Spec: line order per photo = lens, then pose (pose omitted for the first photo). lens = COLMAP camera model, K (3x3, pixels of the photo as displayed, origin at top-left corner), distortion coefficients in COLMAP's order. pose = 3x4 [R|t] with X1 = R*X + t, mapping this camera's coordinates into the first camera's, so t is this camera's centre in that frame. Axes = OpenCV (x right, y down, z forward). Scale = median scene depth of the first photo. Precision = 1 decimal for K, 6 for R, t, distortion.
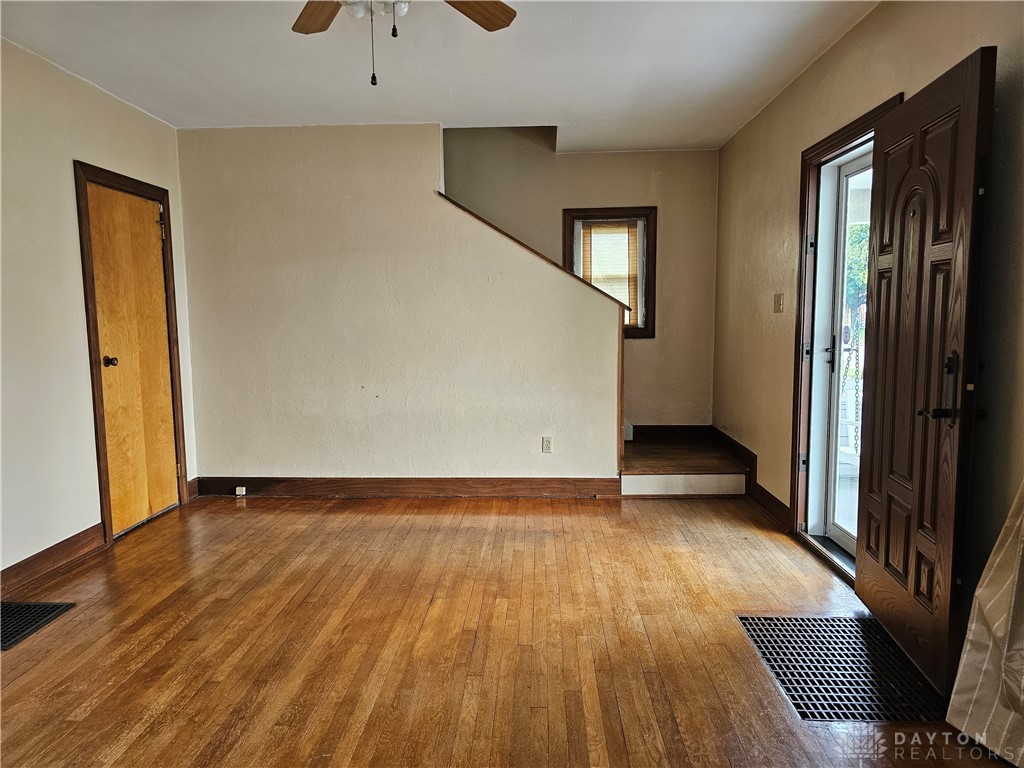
lens RADIAL K [[688.5, 0, 507.6], [0, 688.5, 385.0], [0, 0, 1]] dist [0.009219, 0.000251]
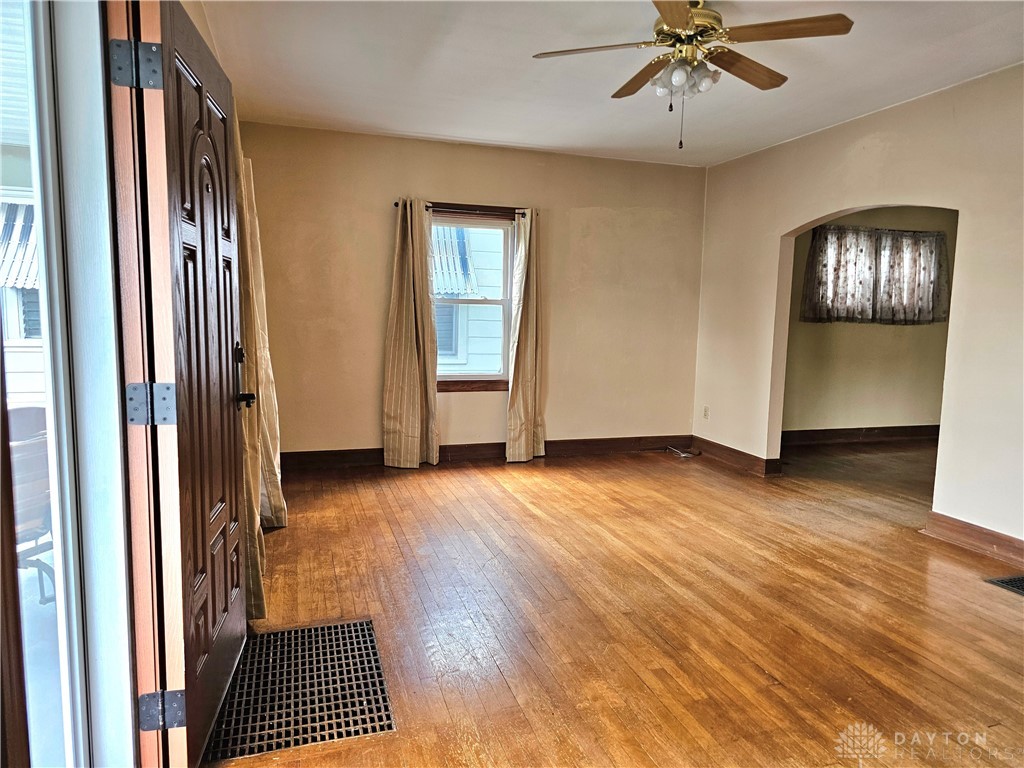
lens RADIAL K [[688.5, 0, 508.0], [0, 688.5, 385.5], [0, 0, 1]] dist [0.009219, 0.000251]
pose [[-0.941300, 0.032953, -0.335959, 0.496447], [-0.042646, 0.975642, 0.215185, -0.194652], [0.334867, 0.216881, -0.916966, 1.793128]]
